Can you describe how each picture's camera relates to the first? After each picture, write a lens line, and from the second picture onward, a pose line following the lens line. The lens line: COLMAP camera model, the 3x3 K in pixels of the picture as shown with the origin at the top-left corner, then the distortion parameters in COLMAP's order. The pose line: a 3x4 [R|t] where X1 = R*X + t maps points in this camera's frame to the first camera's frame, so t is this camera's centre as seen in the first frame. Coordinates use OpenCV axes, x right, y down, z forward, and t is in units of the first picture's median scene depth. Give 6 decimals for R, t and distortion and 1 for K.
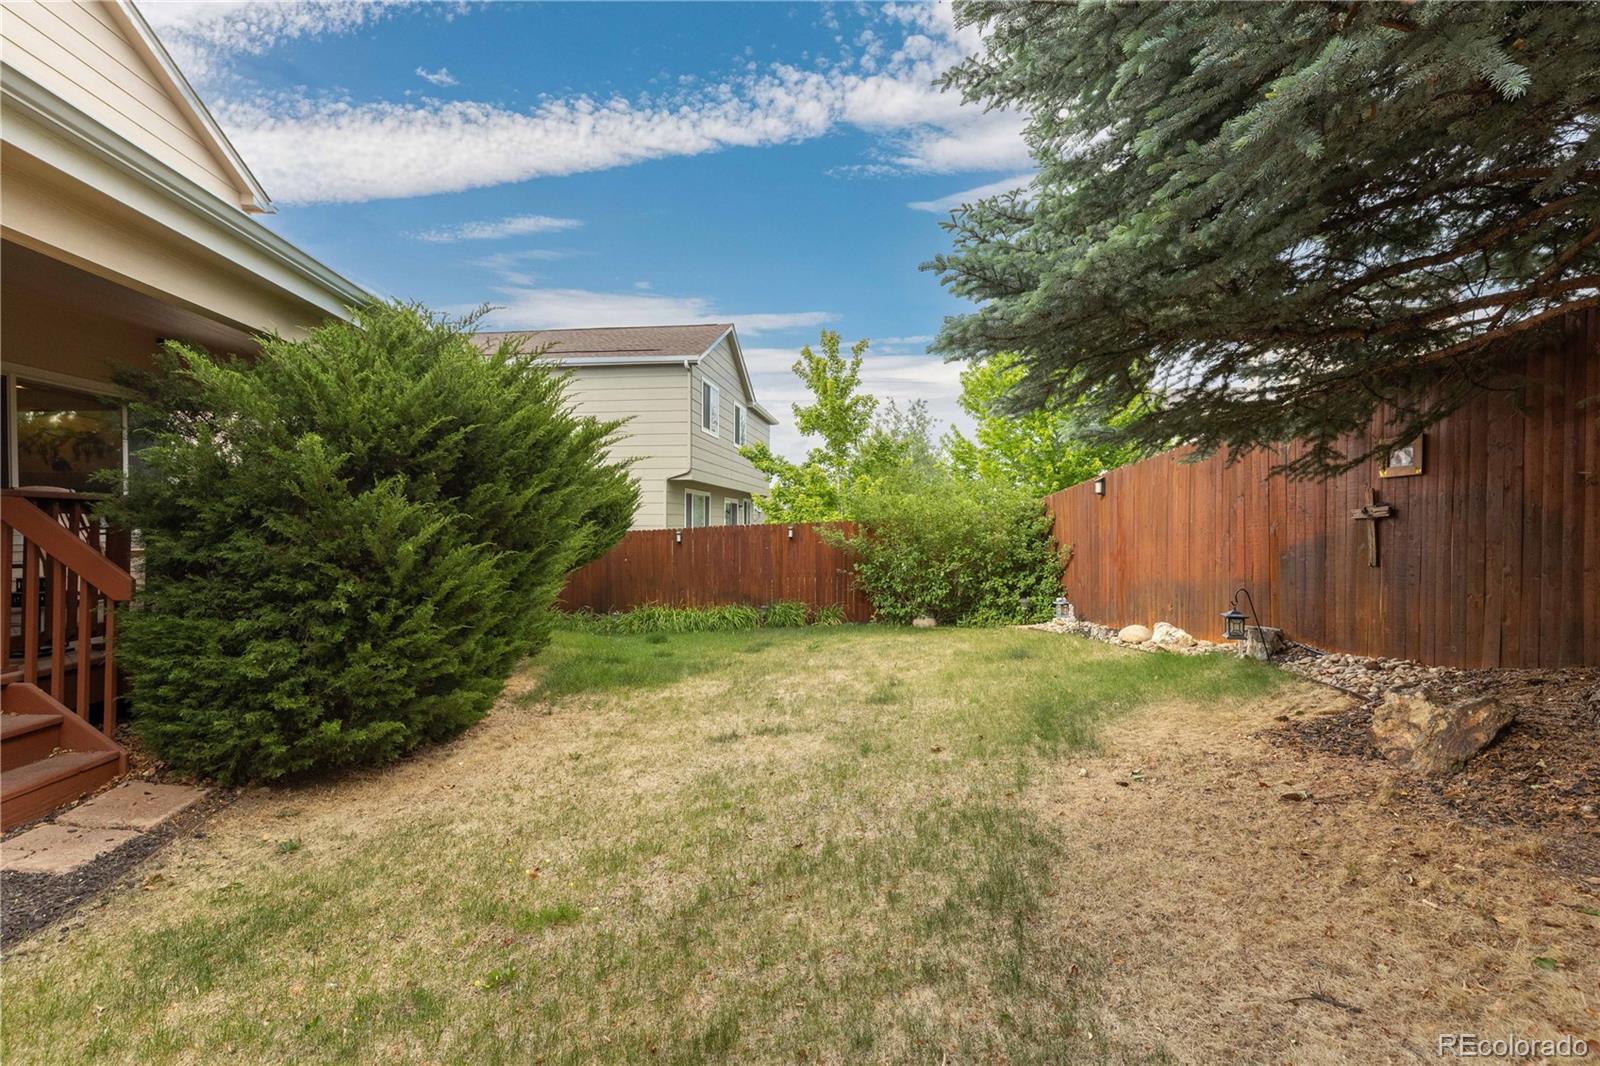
lens RADIAL K [[717.7, 0, 799.8], [0, 717.7, 527.0], [0, 0, 1]] dist [0.005696, 0.000514]
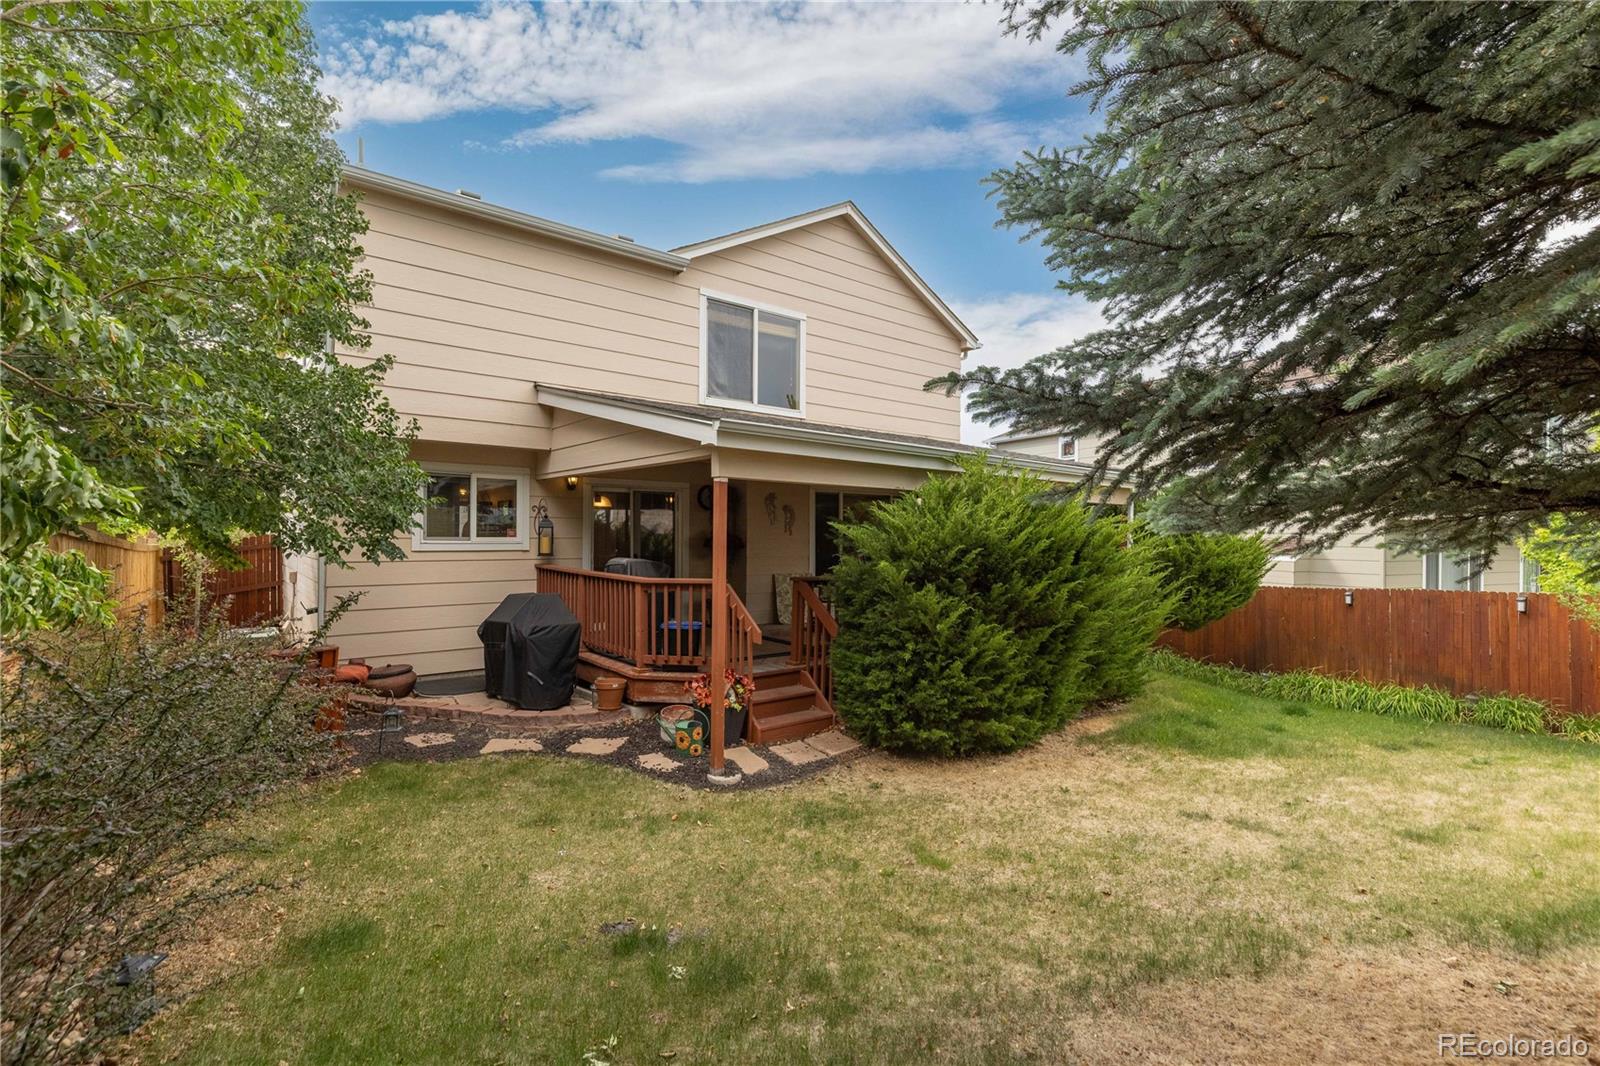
lens RADIAL K [[717.7, 0, 798.9], [0, 717.7, 533.1], [0, 0, 1]] dist [0.005696, 0.000514]
pose [[0.566179, 0.001797, -0.824280, 0.604093], [-0.017139, 0.999807, -0.009593, -0.158013], [0.824104, 0.019559, 0.566100, -0.187876]]
